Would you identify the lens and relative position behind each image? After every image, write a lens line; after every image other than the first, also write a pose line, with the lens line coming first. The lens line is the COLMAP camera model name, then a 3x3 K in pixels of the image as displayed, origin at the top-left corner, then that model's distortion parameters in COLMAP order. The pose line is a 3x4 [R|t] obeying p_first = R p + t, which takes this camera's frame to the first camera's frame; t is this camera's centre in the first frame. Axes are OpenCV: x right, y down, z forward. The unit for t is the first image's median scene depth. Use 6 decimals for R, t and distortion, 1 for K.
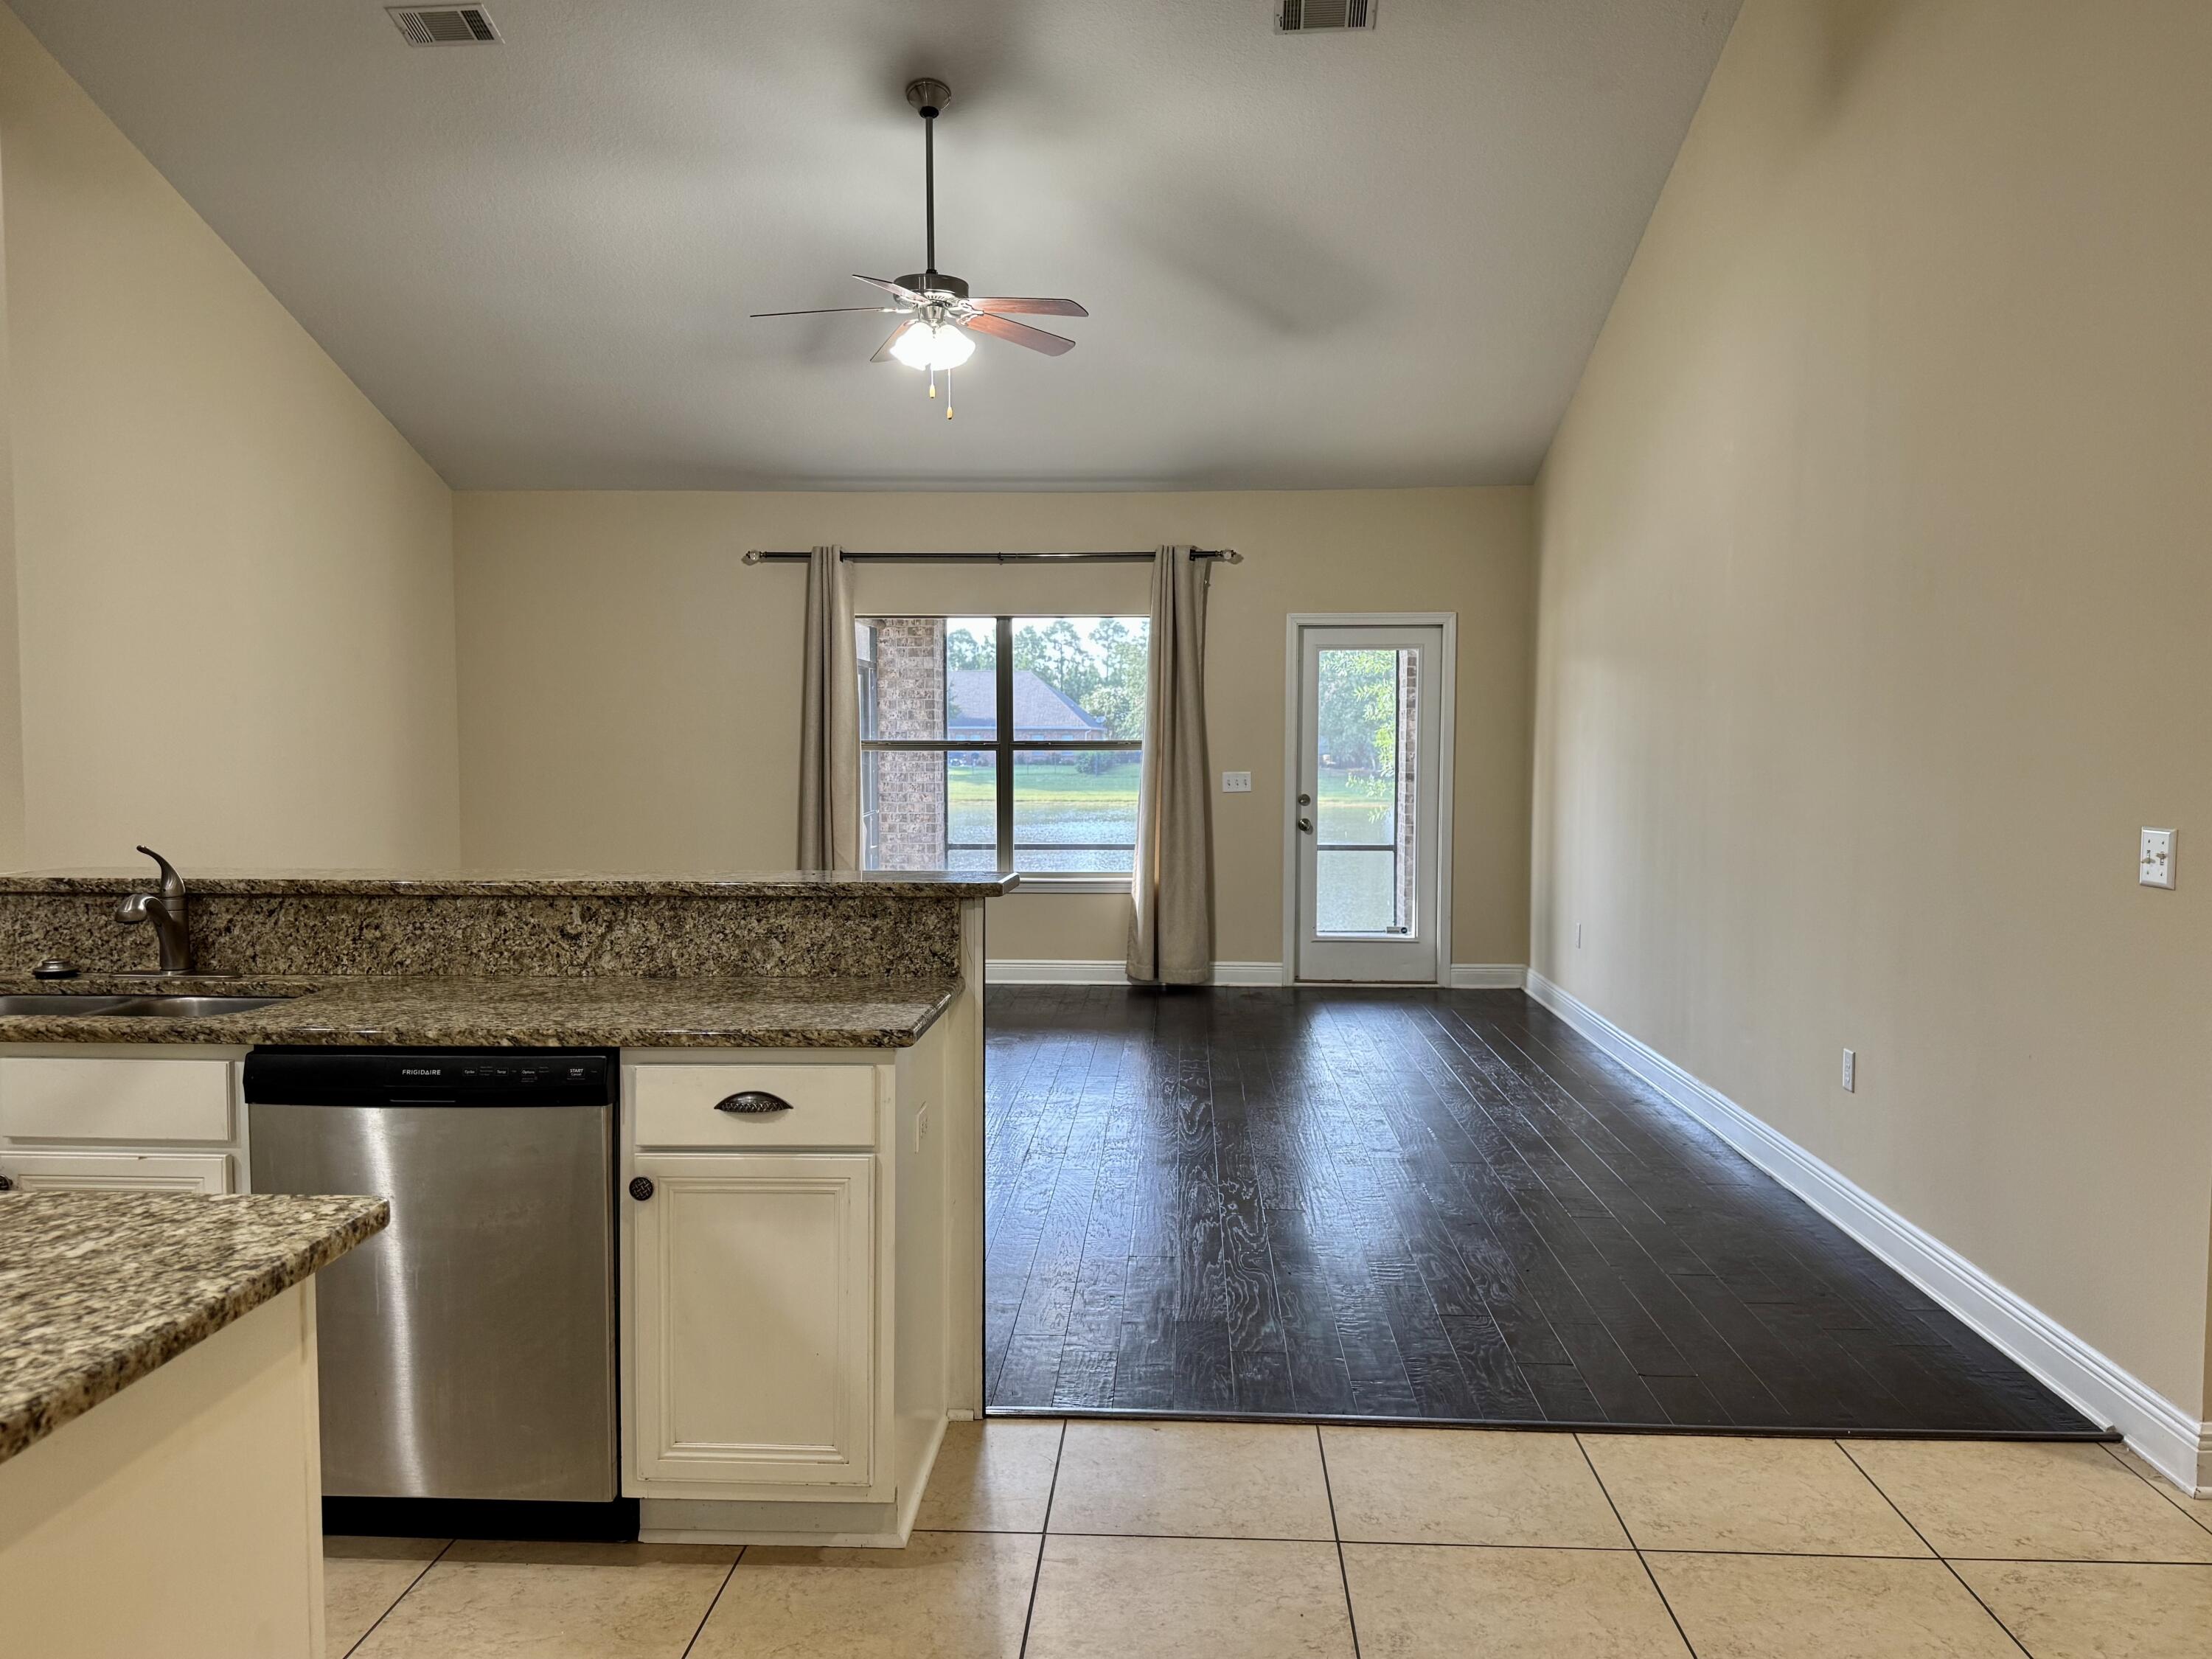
lens RADIAL K [[1701.7, 0, 1120.0], [0, 1701.7, 826.1], [0, 0, 1]] dist [0.054539, -0.017335]
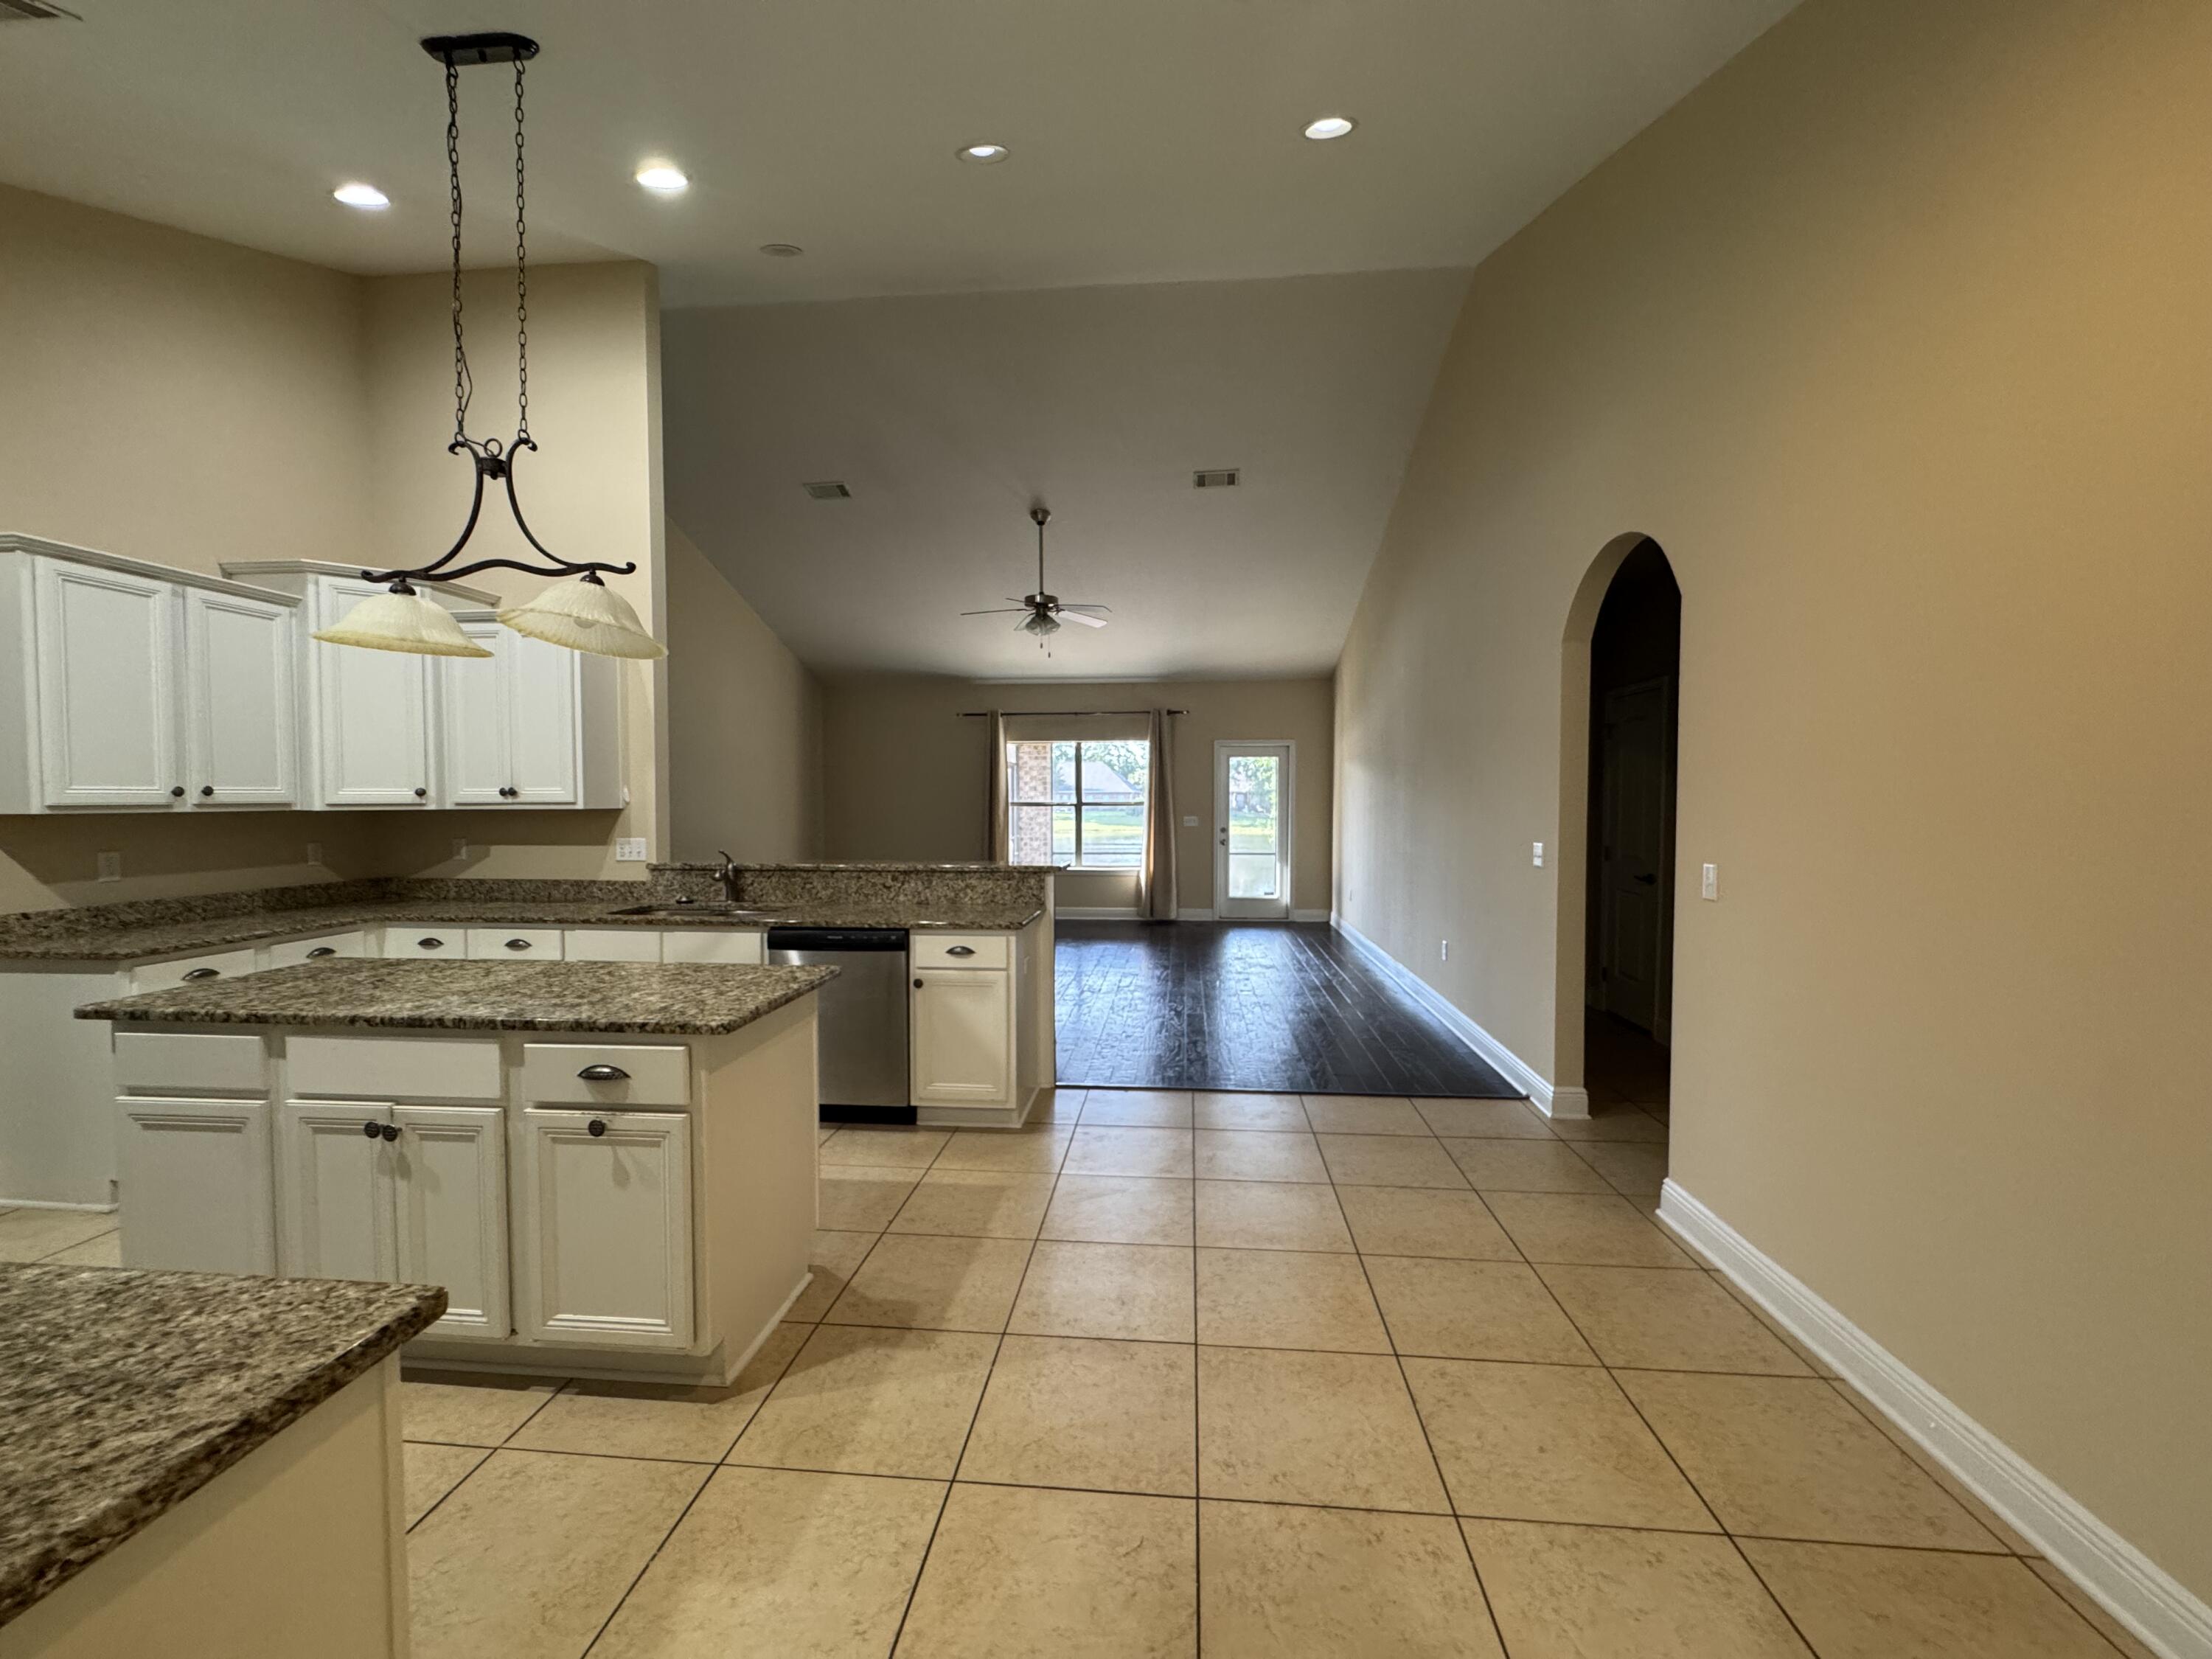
lens RADIAL K [[902.5, 0, 1114.2], [0, 902.5, 825.3], [0, 0, 1]] dist [0.001494, 0.000282]
pose [[0.999178, -0.000810, -0.040538, 0.023628], [0.000017, 0.999809, -0.019560, 0.000257], [0.040546, 0.019544, 0.998987, -0.116423]]
